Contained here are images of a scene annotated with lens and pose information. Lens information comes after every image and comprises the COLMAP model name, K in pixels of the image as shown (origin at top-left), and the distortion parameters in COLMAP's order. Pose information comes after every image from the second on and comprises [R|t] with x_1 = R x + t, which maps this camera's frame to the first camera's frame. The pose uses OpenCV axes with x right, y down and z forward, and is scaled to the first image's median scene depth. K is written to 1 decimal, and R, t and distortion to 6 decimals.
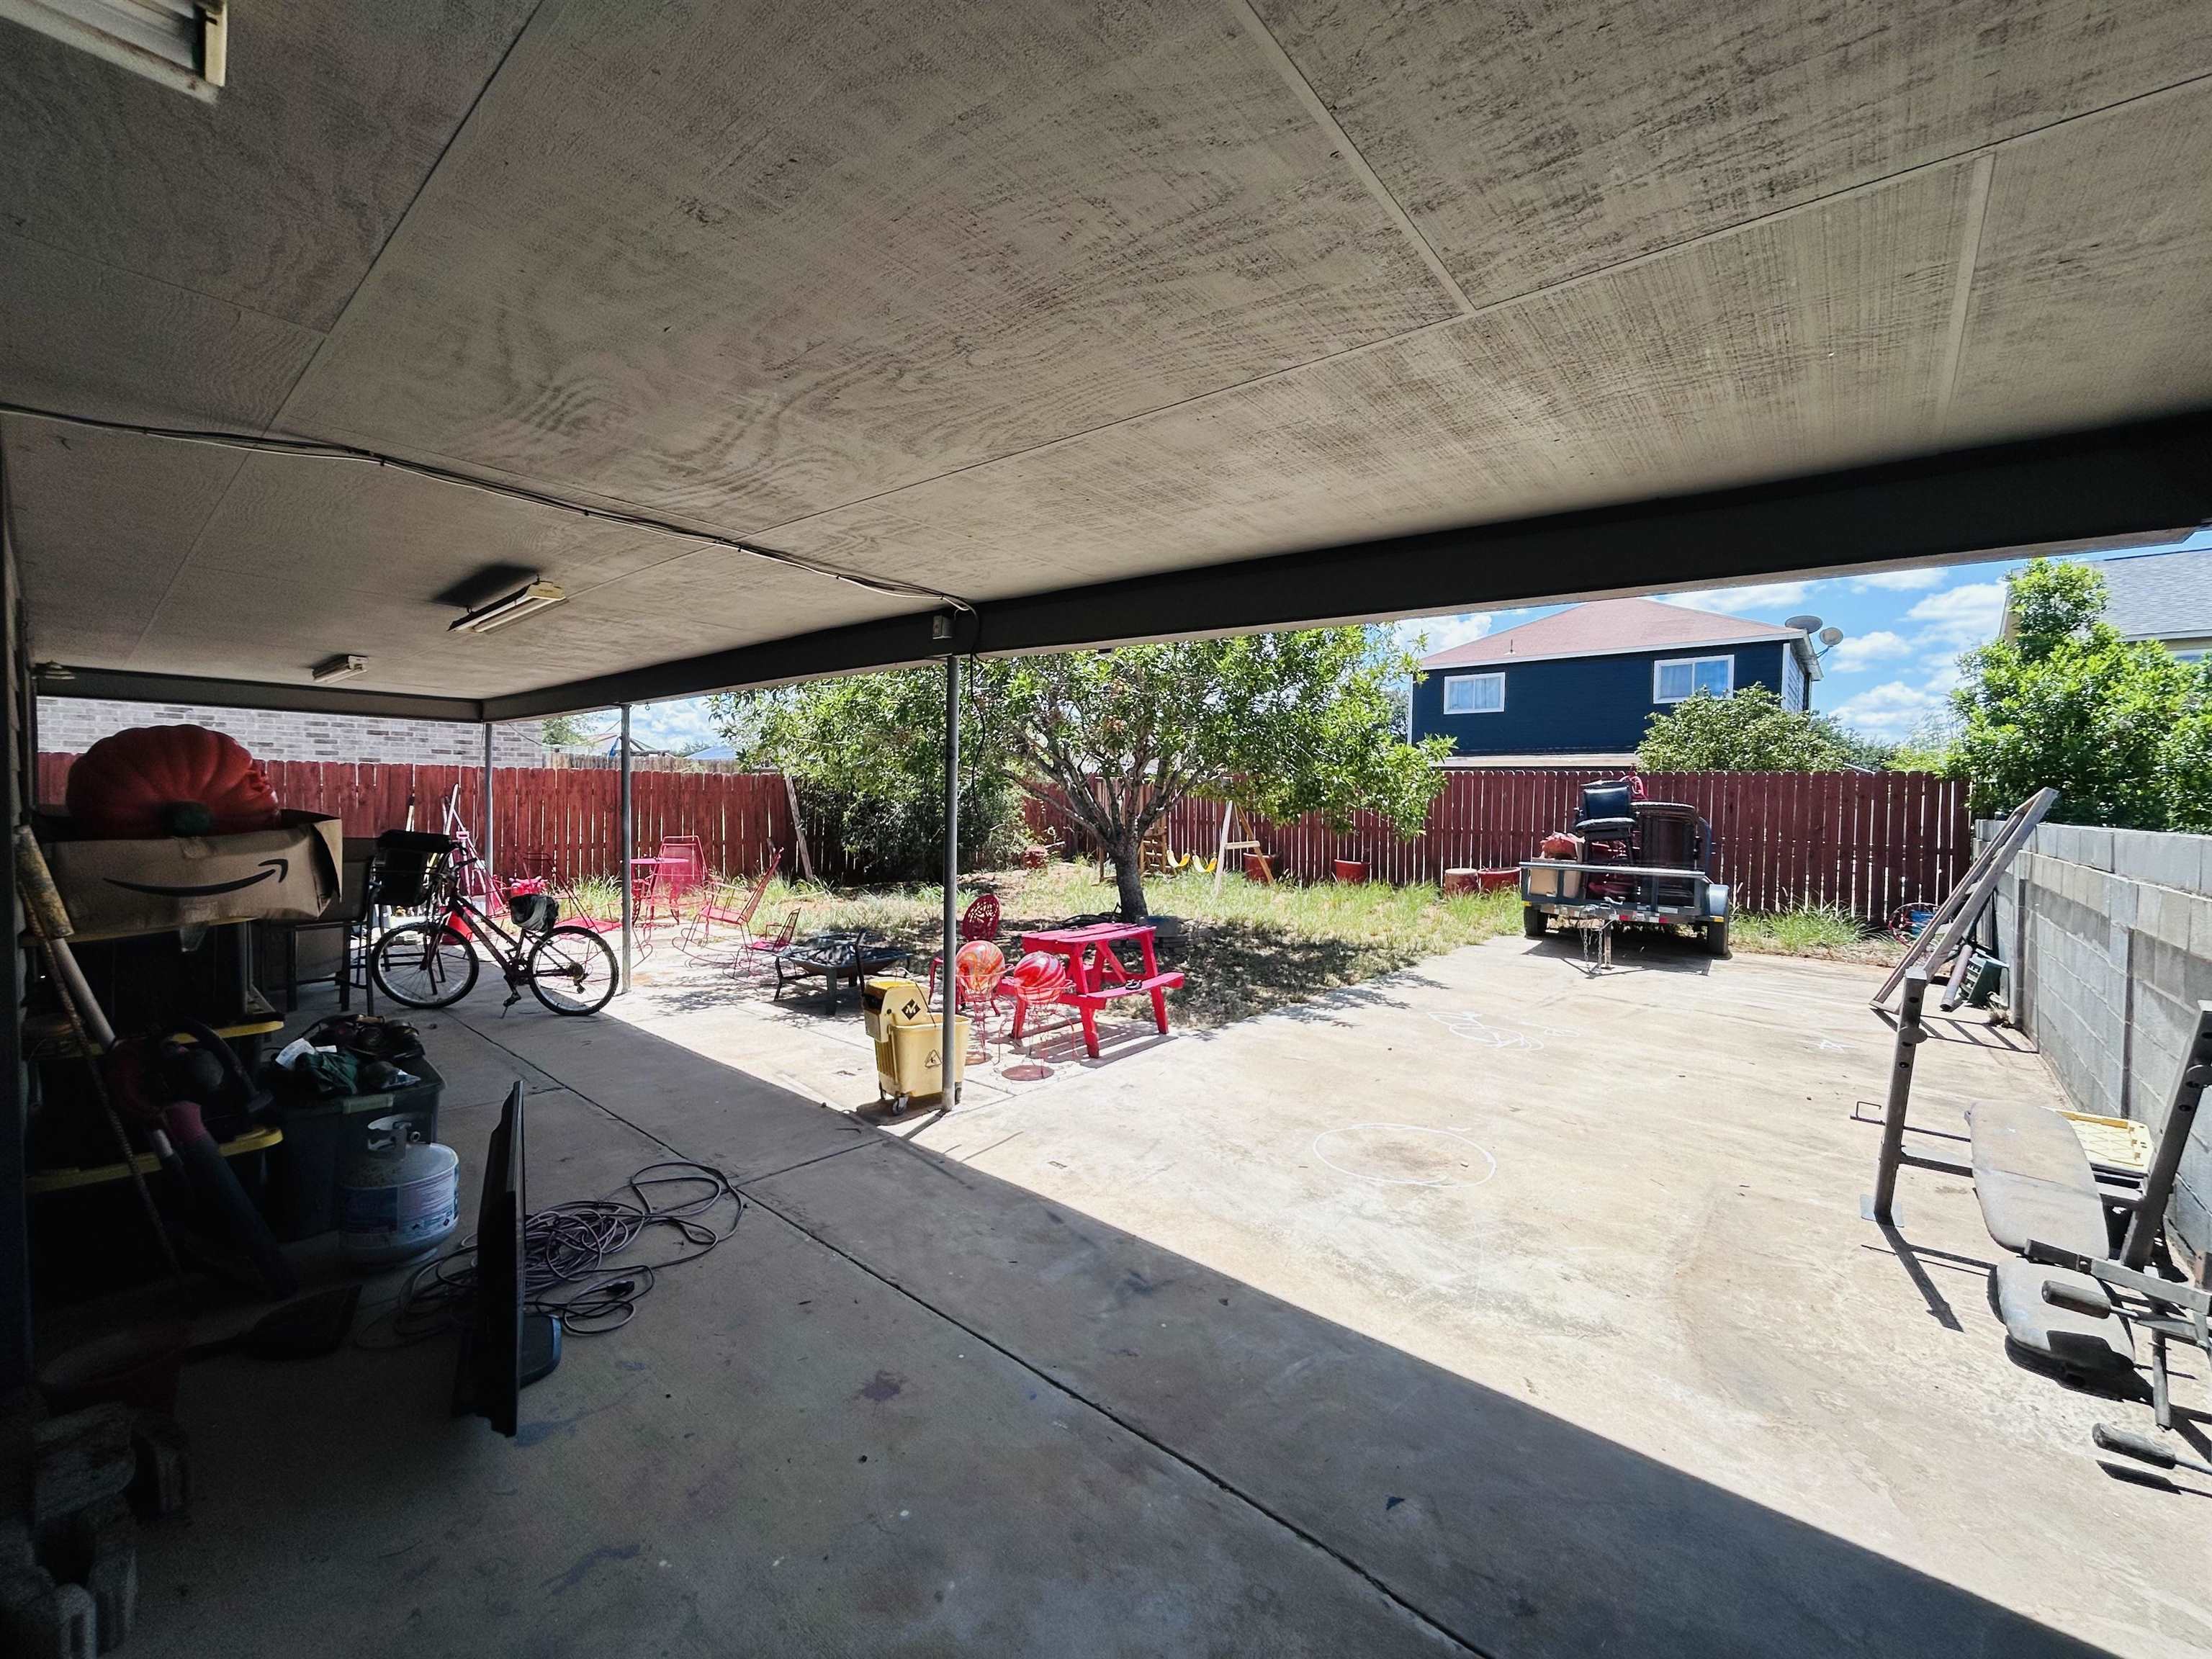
lens RADIAL K [[893.0, 0, 1106.0], [0, 893.0, 823.6], [0, 0, 1]] dist [0.001694, 0.000474]
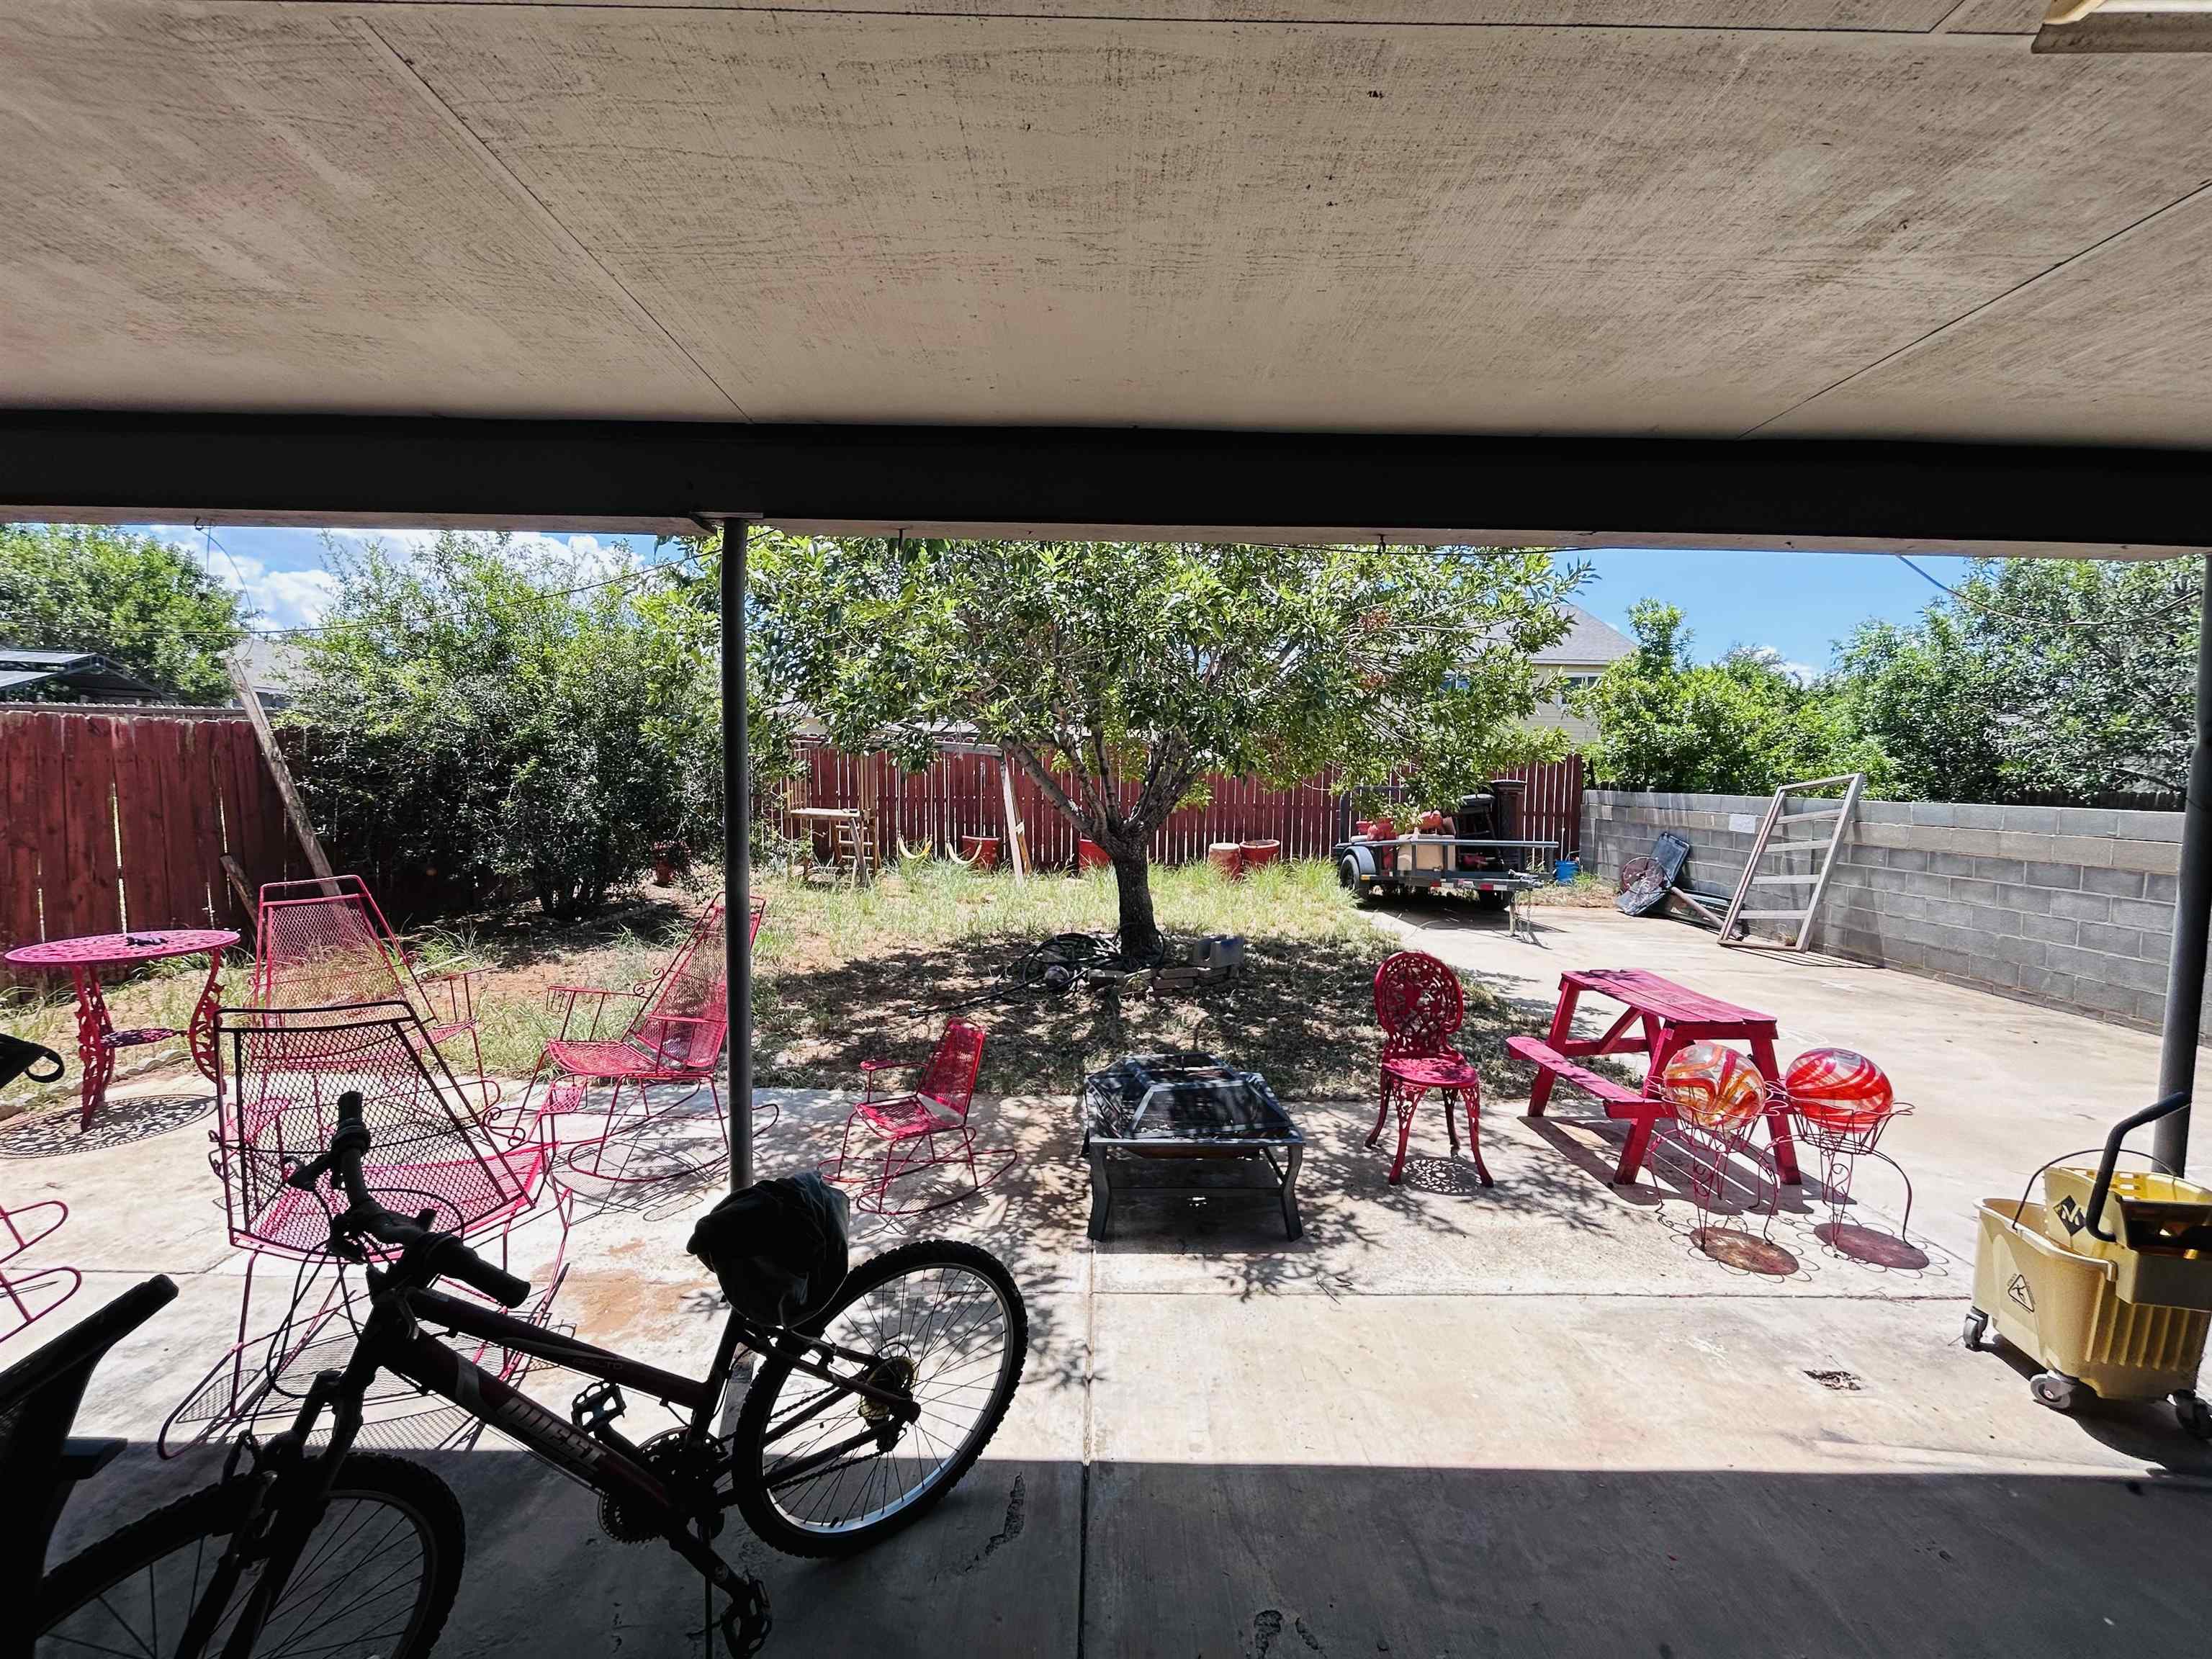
lens RADIAL K [[893.0, 0, 1102.4], [0, 893.0, 830.5], [0, 0, 1]] dist [0.001694, 0.000474]
pose [[0.763622, -0.043589, 0.644190, -0.913778], [0.012352, 0.998522, 0.052923, -0.049181], [-0.645545, -0.032456, 0.763032, 0.912663]]
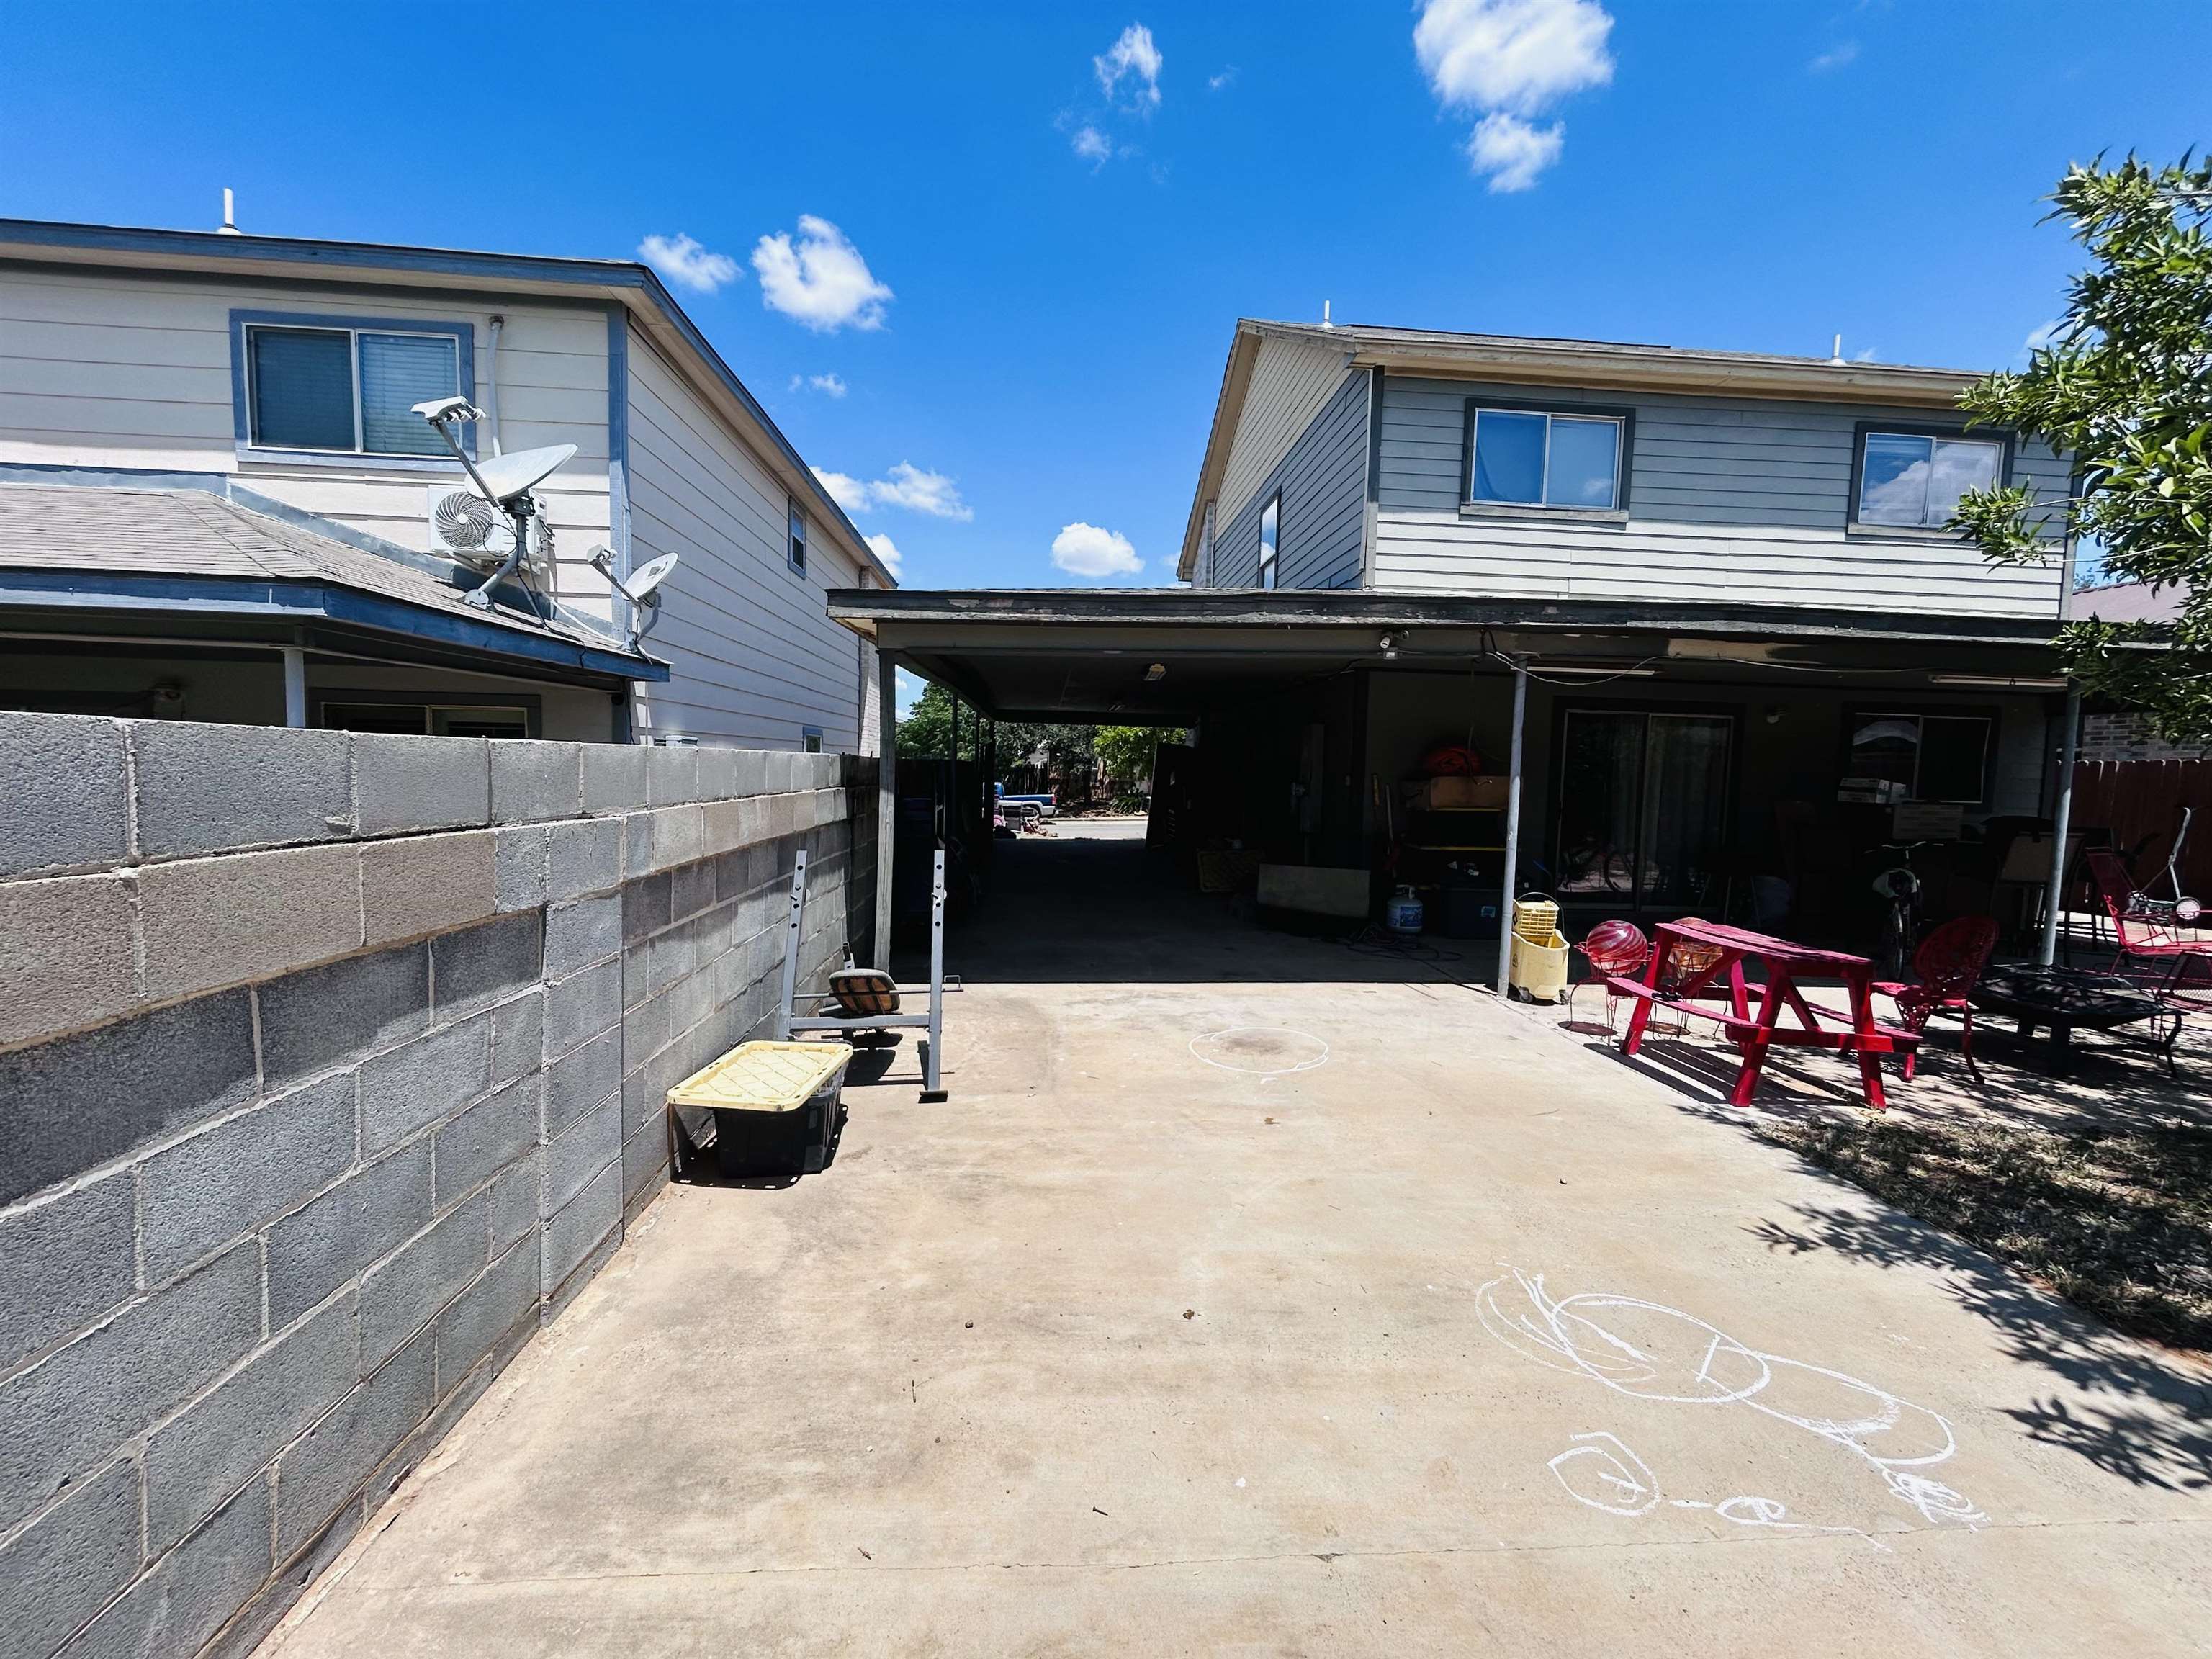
lens RADIAL K [[893.0, 0, 1106.1], [0, 893.0, 832.7], [0, 0, 1]] dist [0.001694, 0.000474]
pose [[-0.712146, 0.015616, -0.701858, 1.070723], [-0.055418, 0.995382, 0.078377, 0.003591], [0.699841, 0.094711, -0.707992, 1.371260]]
